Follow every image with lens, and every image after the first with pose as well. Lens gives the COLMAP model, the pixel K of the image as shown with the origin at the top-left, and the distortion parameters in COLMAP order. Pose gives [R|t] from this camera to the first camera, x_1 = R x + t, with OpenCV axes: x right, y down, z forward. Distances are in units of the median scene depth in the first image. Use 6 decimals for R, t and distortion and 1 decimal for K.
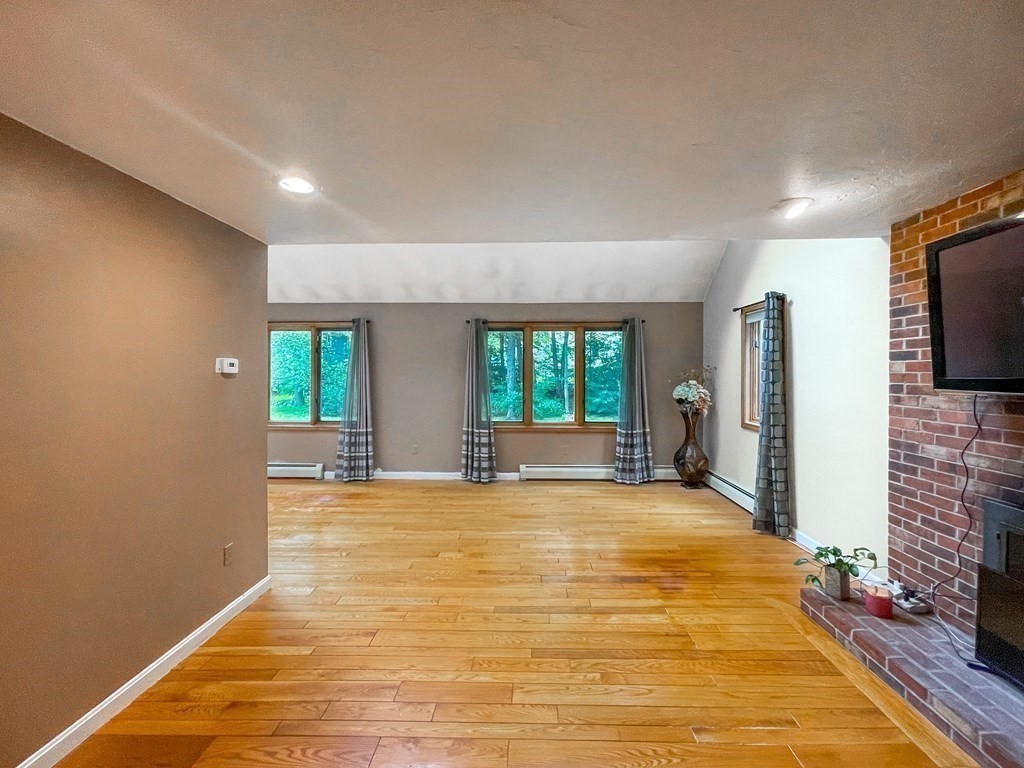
lens RADIAL K [[438.1, 0, 513.8], [0, 438.1, 377.6], [0, 0, 1]] dist [0.001164, -0.001725]
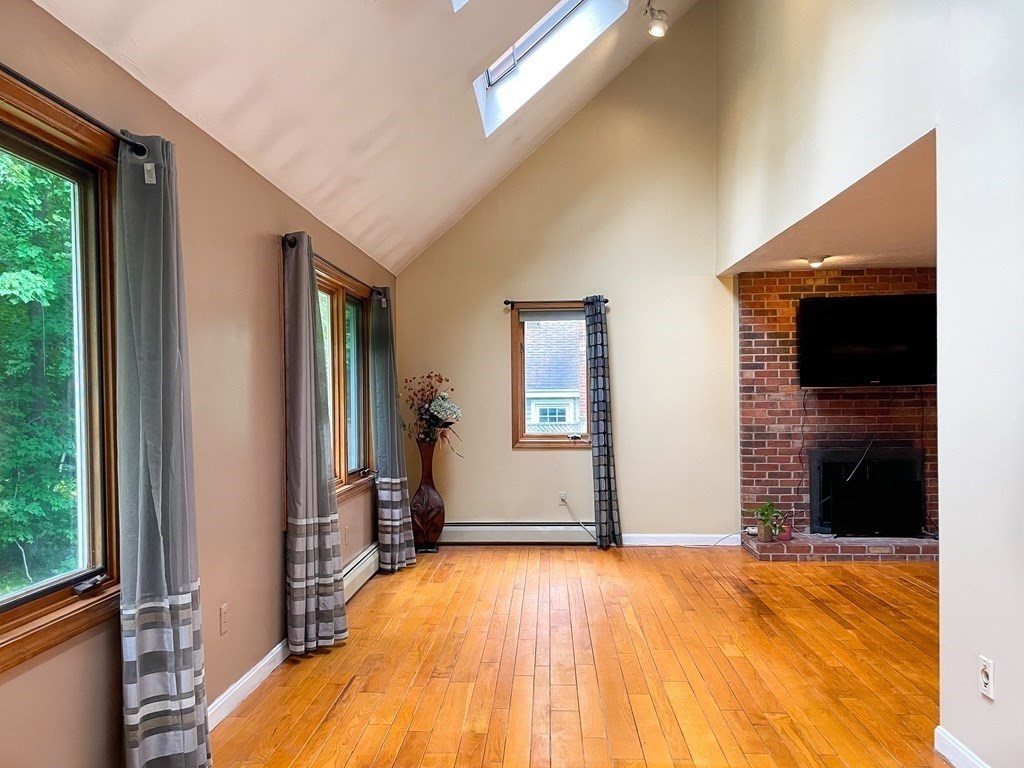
lens RADIAL K [[857.3, 0, 547.0], [0, 857.3, 401.8], [0, 0, 1]] dist [0.051188, -0.039535]
pose [[-0.049389, -0.004169, 0.998771, -1.909709], [0.022660, 0.999729, 0.005294, 0.036517], [-0.998523, 0.022894, -0.049281, 1.816443]]
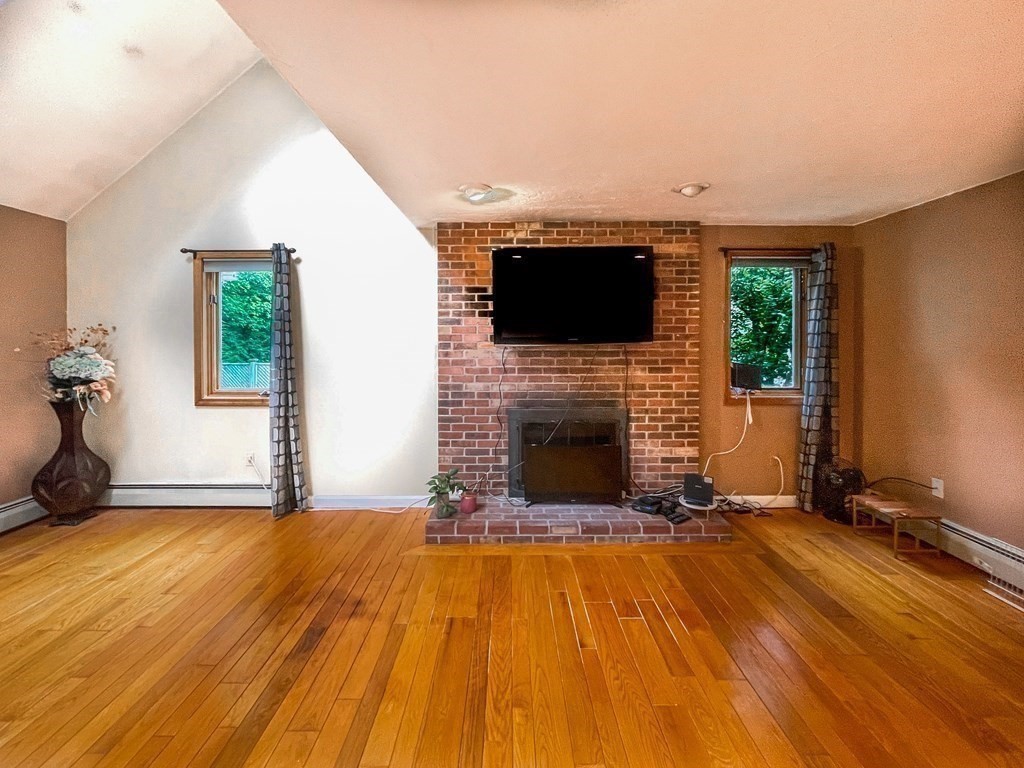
lens RADIAL K [[438.1, 0, 513.6], [0, 438.1, 341.4], [0, 0, 1]] dist [0.001164, -0.001725]
pose [[-0.047141, -0.008063, 0.998856, -0.496215], [0.012729, 0.999881, 0.008672, 0.002480], [-0.998807, 0.013123, -0.047033, 0.862977]]
